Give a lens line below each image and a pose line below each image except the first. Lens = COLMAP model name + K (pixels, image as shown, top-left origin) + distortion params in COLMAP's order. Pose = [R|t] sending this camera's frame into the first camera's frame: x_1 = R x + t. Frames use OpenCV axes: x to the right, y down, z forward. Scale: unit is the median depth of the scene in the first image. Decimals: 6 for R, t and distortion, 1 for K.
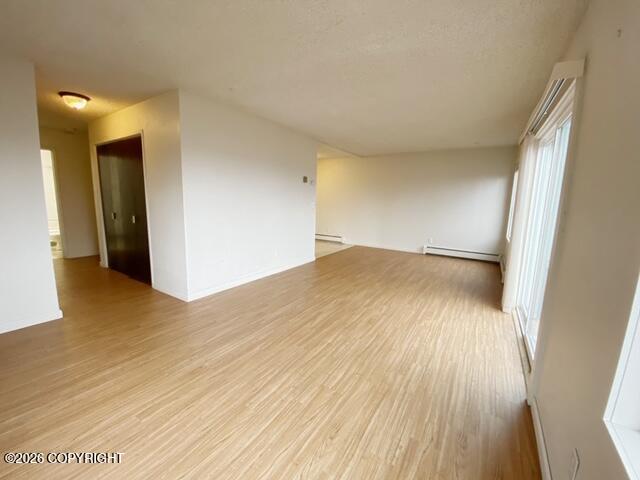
lens RADIAL K [[260.7, 0, 320.8], [0, 260.7, 239.0], [0, 0, 1]] dist [-0.014706, -0.002811]
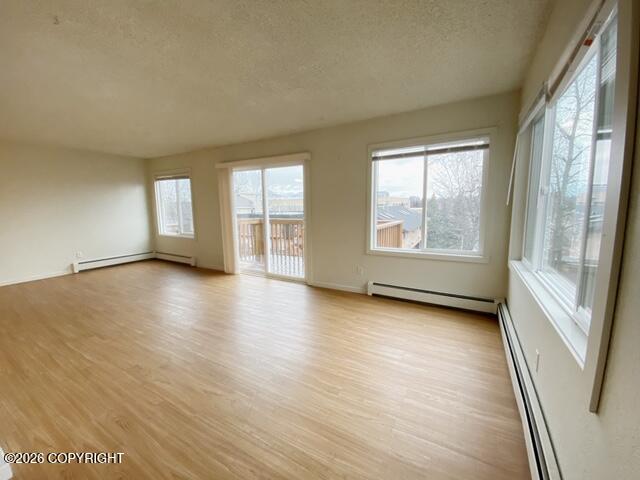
lens RADIAL K [[260.7, 0, 322.0], [0, 260.7, 240.1], [0, 0, 1]] dist [-0.014706, -0.002811]
pose [[-0.054211, -0.159246, 0.985749, -0.879909], [0.162820, 0.972579, 0.166073, -0.104862], [-0.985165, 0.169502, -0.026796, 0.484823]]
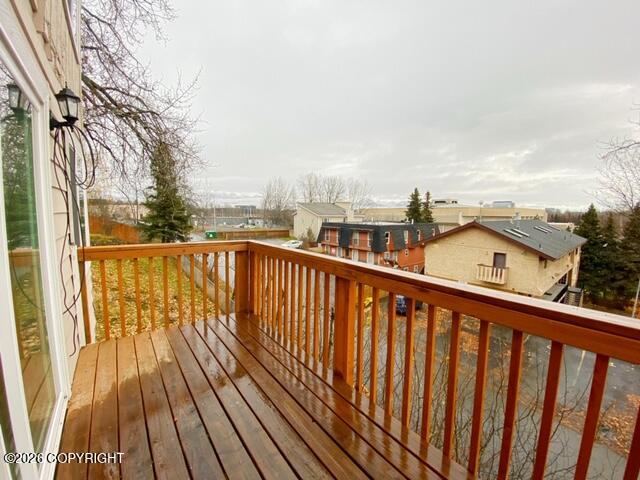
lens RADIAL K [[260.7, 0, 317.1], [0, 260.7, 240.6], [0, 0, 1]] dist [-0.014706, -0.002811]
pose [[0.334989, -0.117333, 0.934888, -0.803970], [0.138398, 0.987582, 0.074355, -0.100272], [-0.932002, 0.104479, 0.347068, 0.470798]]
